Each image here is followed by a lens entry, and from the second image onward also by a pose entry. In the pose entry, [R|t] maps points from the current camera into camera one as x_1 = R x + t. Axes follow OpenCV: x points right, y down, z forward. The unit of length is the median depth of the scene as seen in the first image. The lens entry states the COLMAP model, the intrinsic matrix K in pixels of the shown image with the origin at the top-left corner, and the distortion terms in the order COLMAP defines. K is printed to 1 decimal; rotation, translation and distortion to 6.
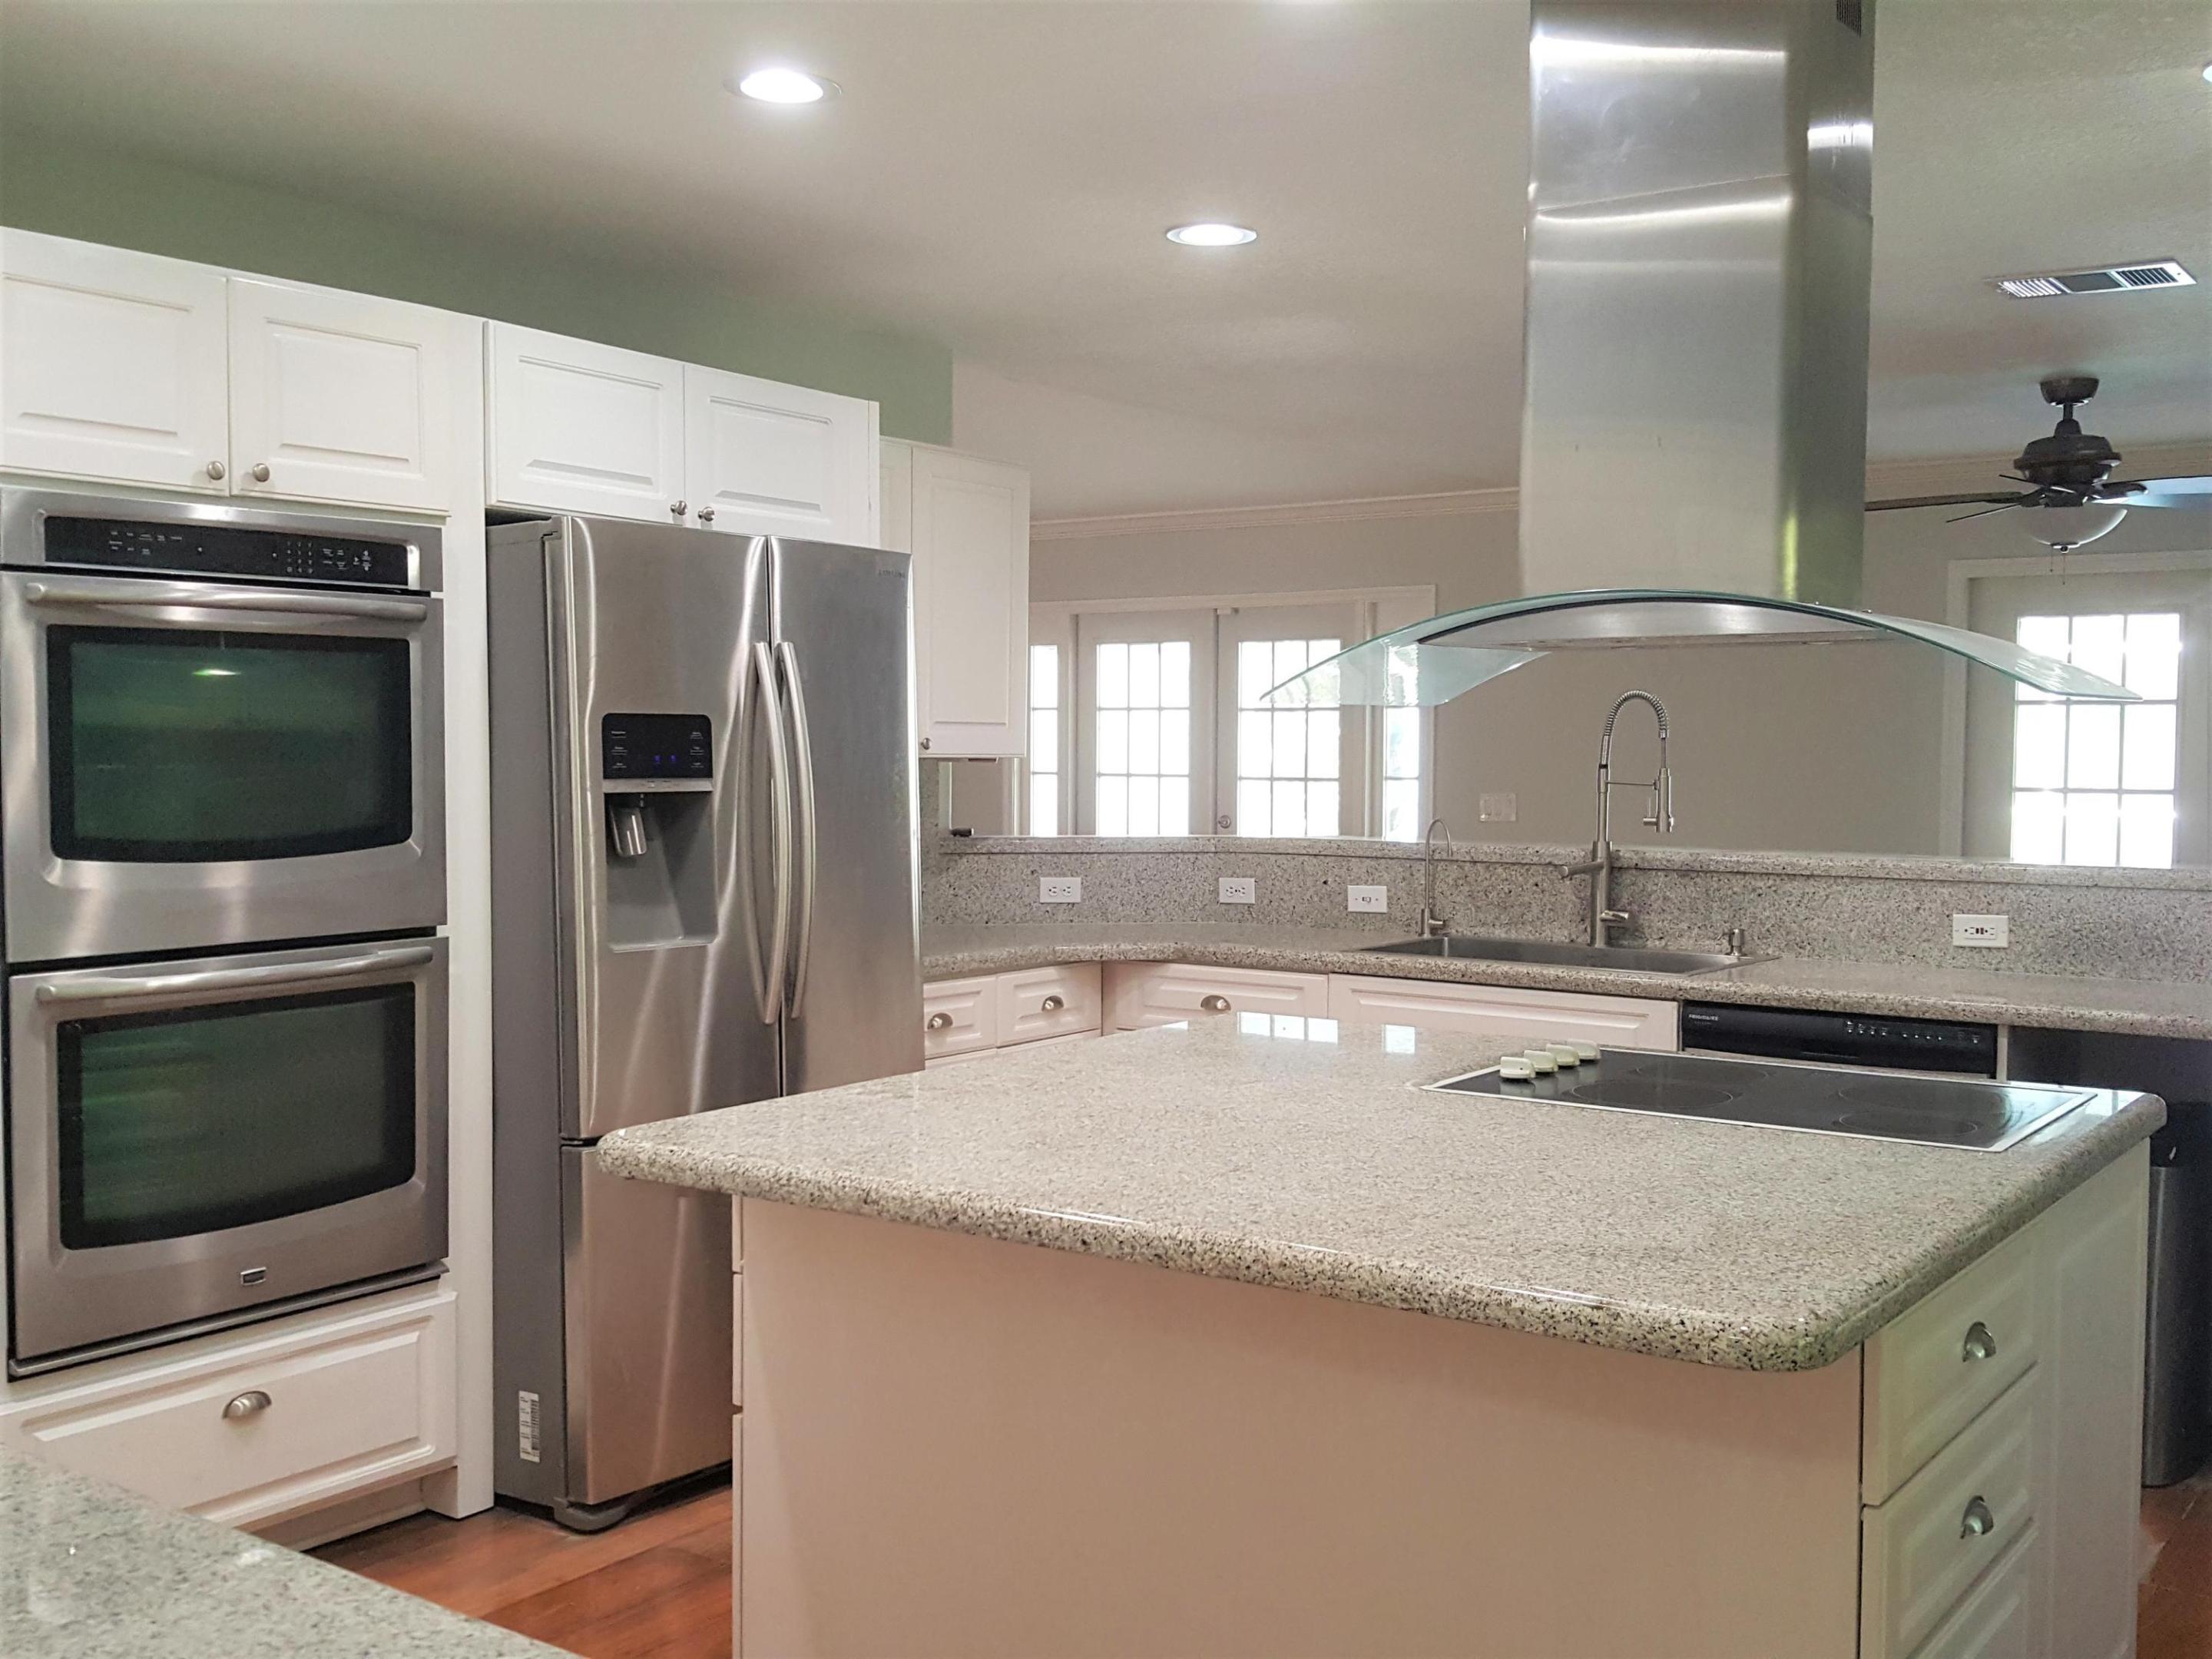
lens RADIAL K [[2198.2, 0, 1104.2], [0, 2198.2, 848.6], [0, 0, 1]] dist [0.091892, 0.000000]
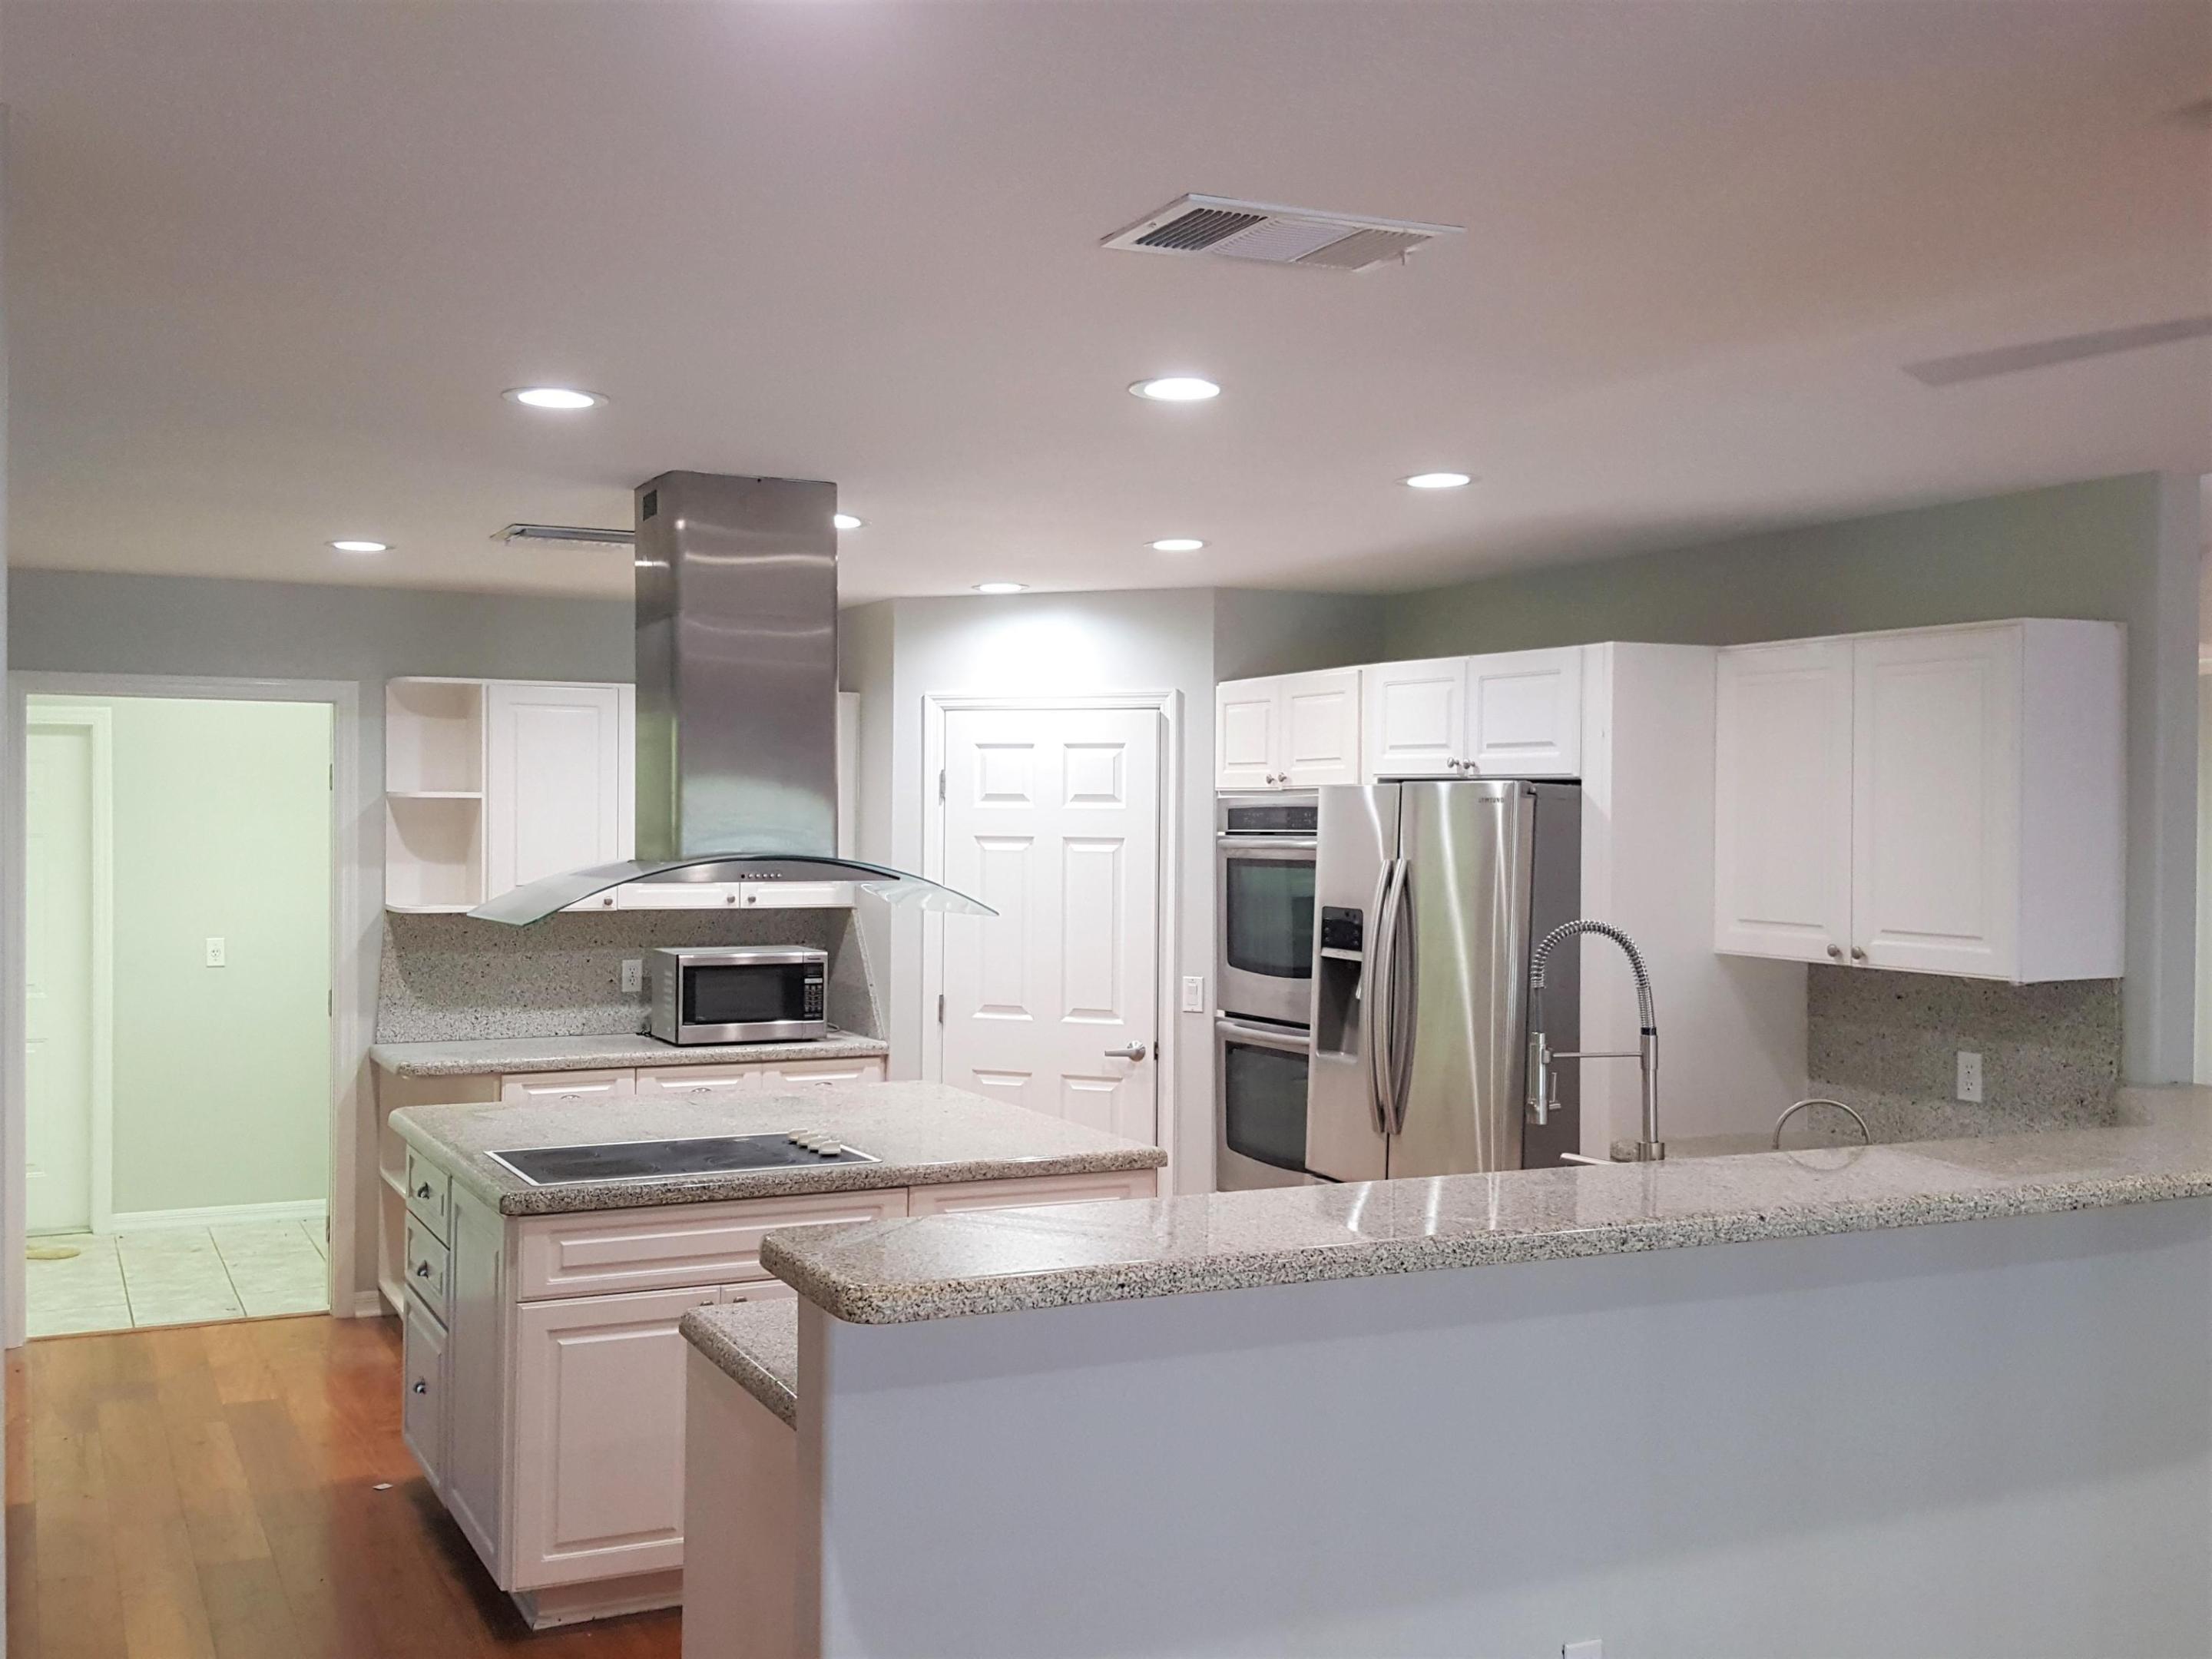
lens RADIAL K [[2198.2, 0, 1104.6], [0, 2198.2, 814.3], [0, 0, 1]] dist [0.091892, 0.000000]
pose [[-0.470994, -0.012569, -0.882047, 1.255320], [-0.056228, 0.998293, 0.015799, -0.143757], [0.880343, 0.057037, -0.470897, 1.607695]]
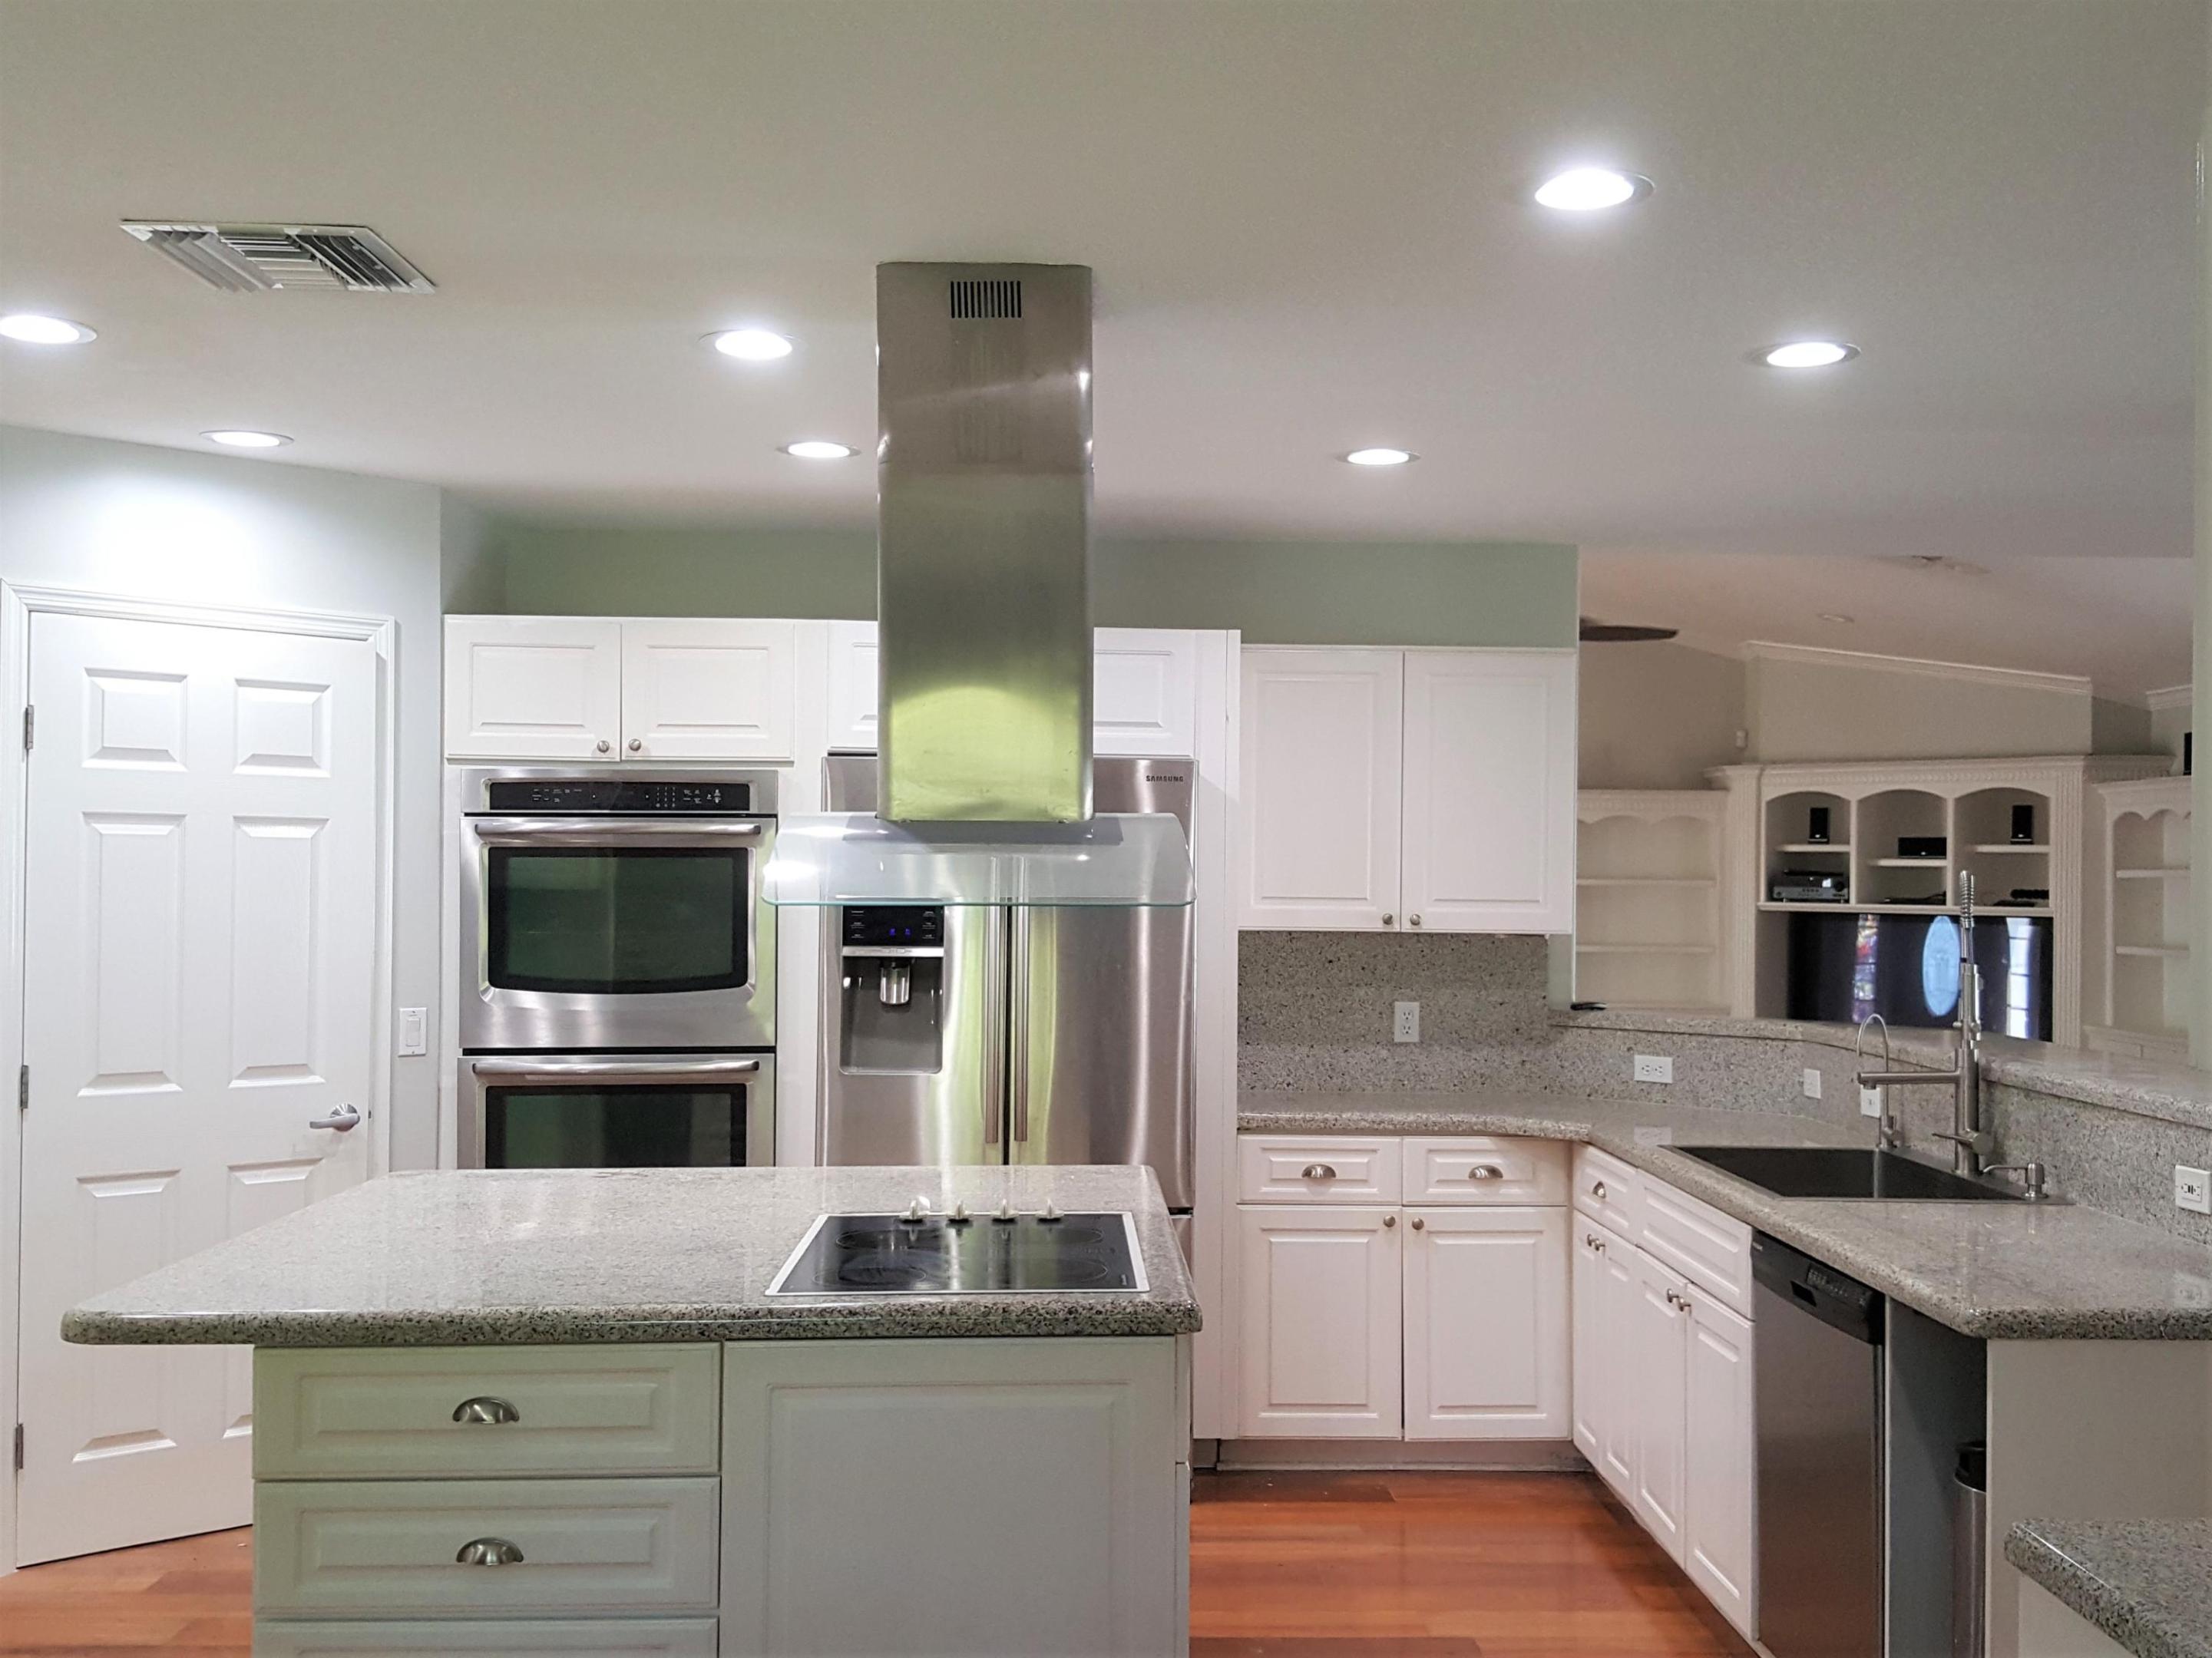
lens RADIAL K [[2197.9, 0, 1124.7], [0, 2197.9, 850.0], [0, 0, 1]] dist [0.091892, 0.000000]
pose [[0.615212, -0.010529, -0.788291, 0.952692], [-0.043844, 0.997906, -0.047546, -0.033555], [0.787142, 0.063813, 0.613462, 0.299367]]
